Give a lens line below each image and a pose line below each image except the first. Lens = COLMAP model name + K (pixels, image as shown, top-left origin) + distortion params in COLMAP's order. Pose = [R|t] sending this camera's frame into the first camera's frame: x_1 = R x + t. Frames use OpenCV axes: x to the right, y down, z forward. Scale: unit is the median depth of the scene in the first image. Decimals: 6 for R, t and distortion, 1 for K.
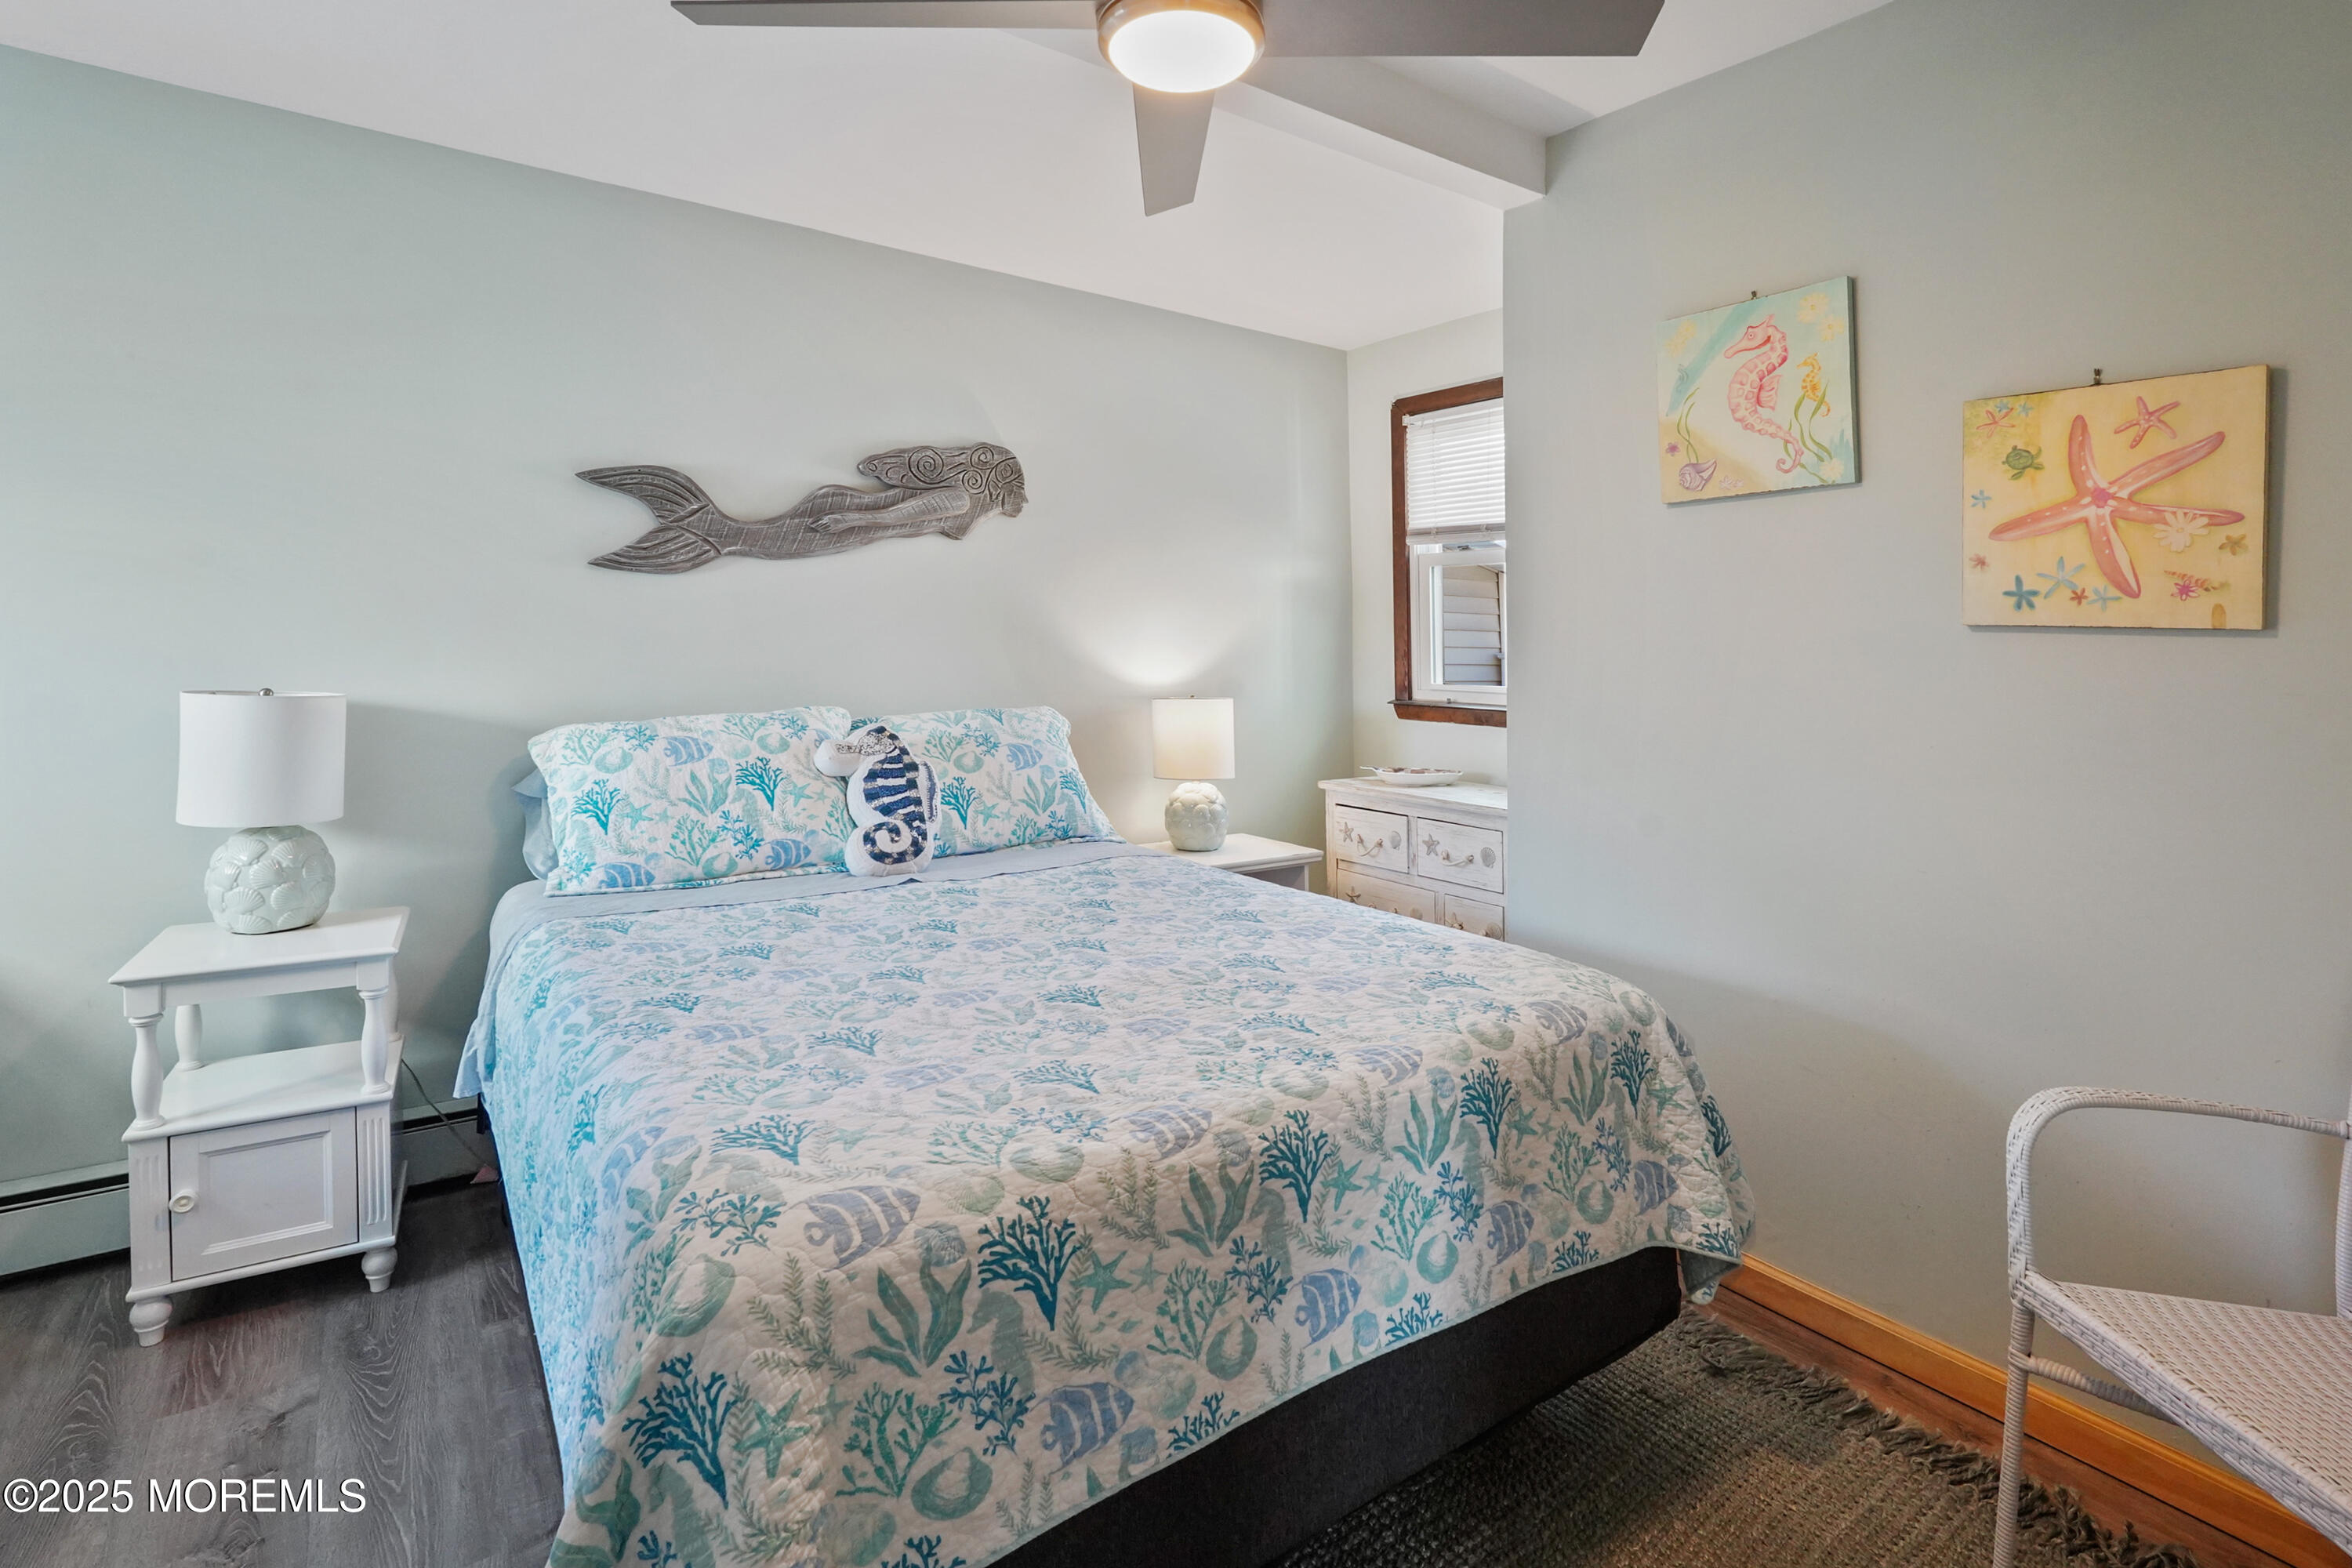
lens RADIAL K [[1118.5, 0, 1148.1], [0, 1118.5, 718.3], [0, 0, 1]] dist [-0.016603, -0.000340]
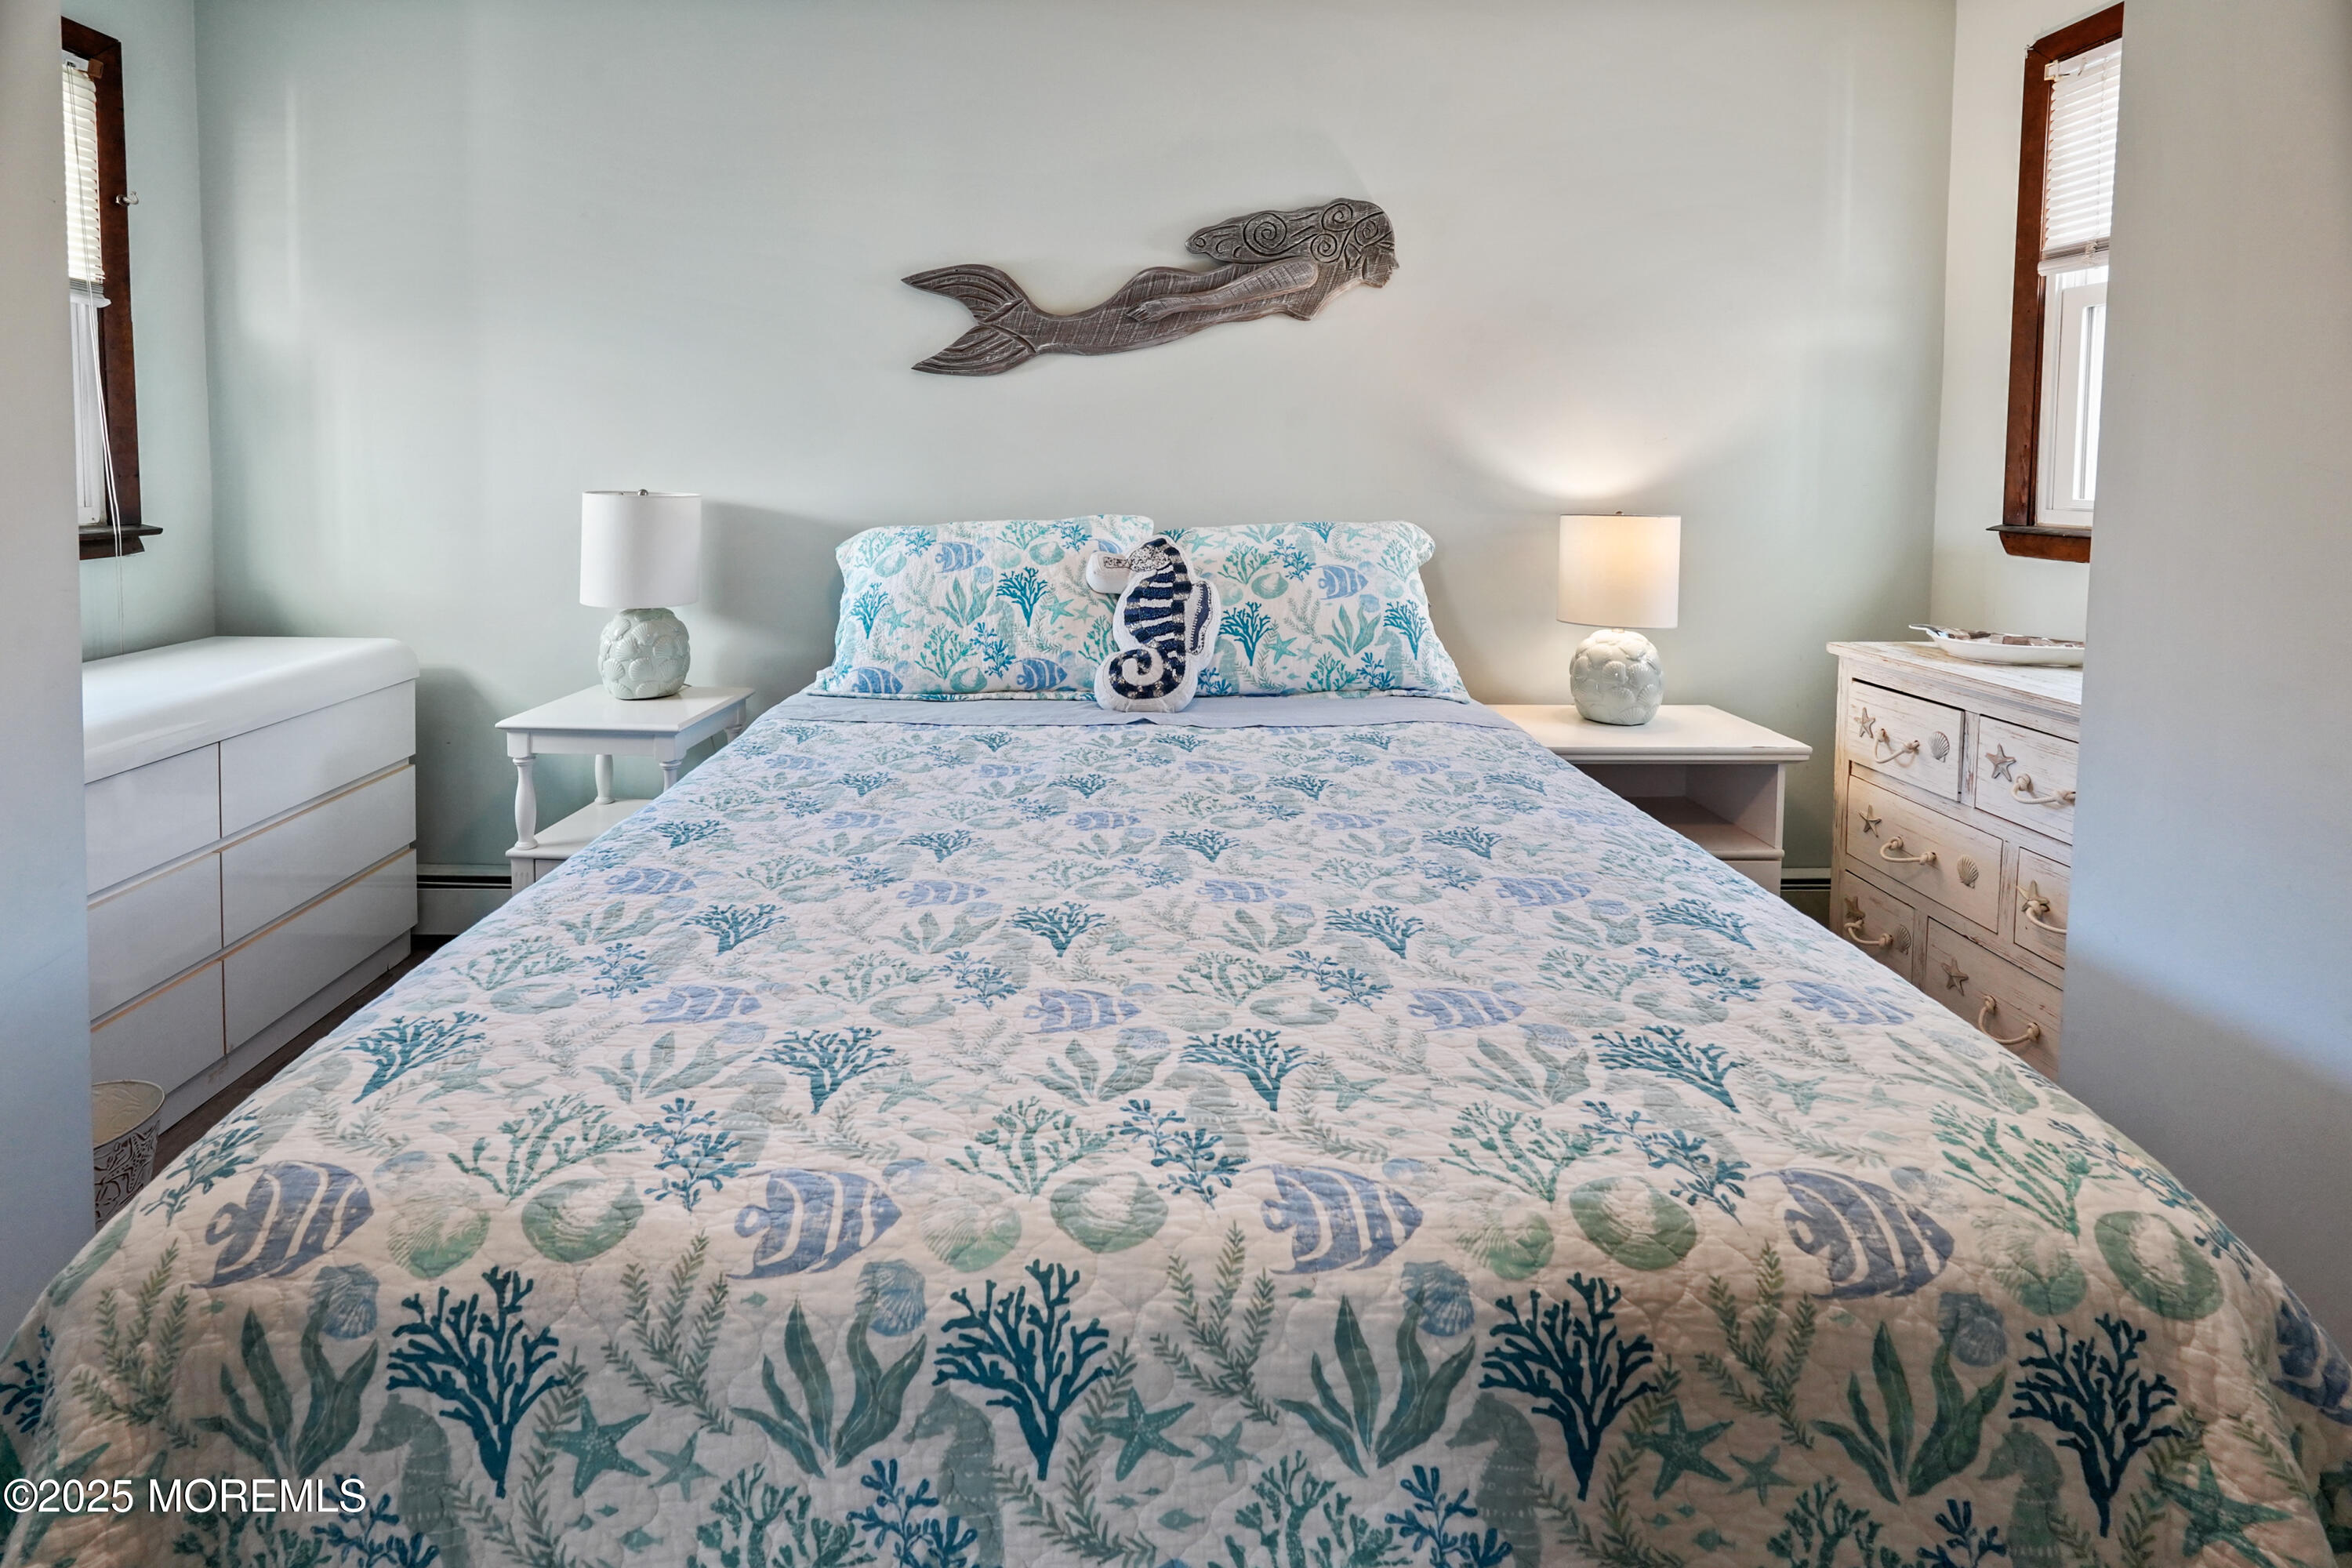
lens RADIAL K [[1036.2, 0, 1248.8], [0, 1036.2, 576.6], [0, 0, 1]] dist [-0.004257, 0.000219]
pose [[0.825941, 0.049178, -0.561608, 0.298319], [-0.028172, 0.998544, 0.046007, -0.002682], [0.563053, -0.022177, 0.826123, 0.409506]]
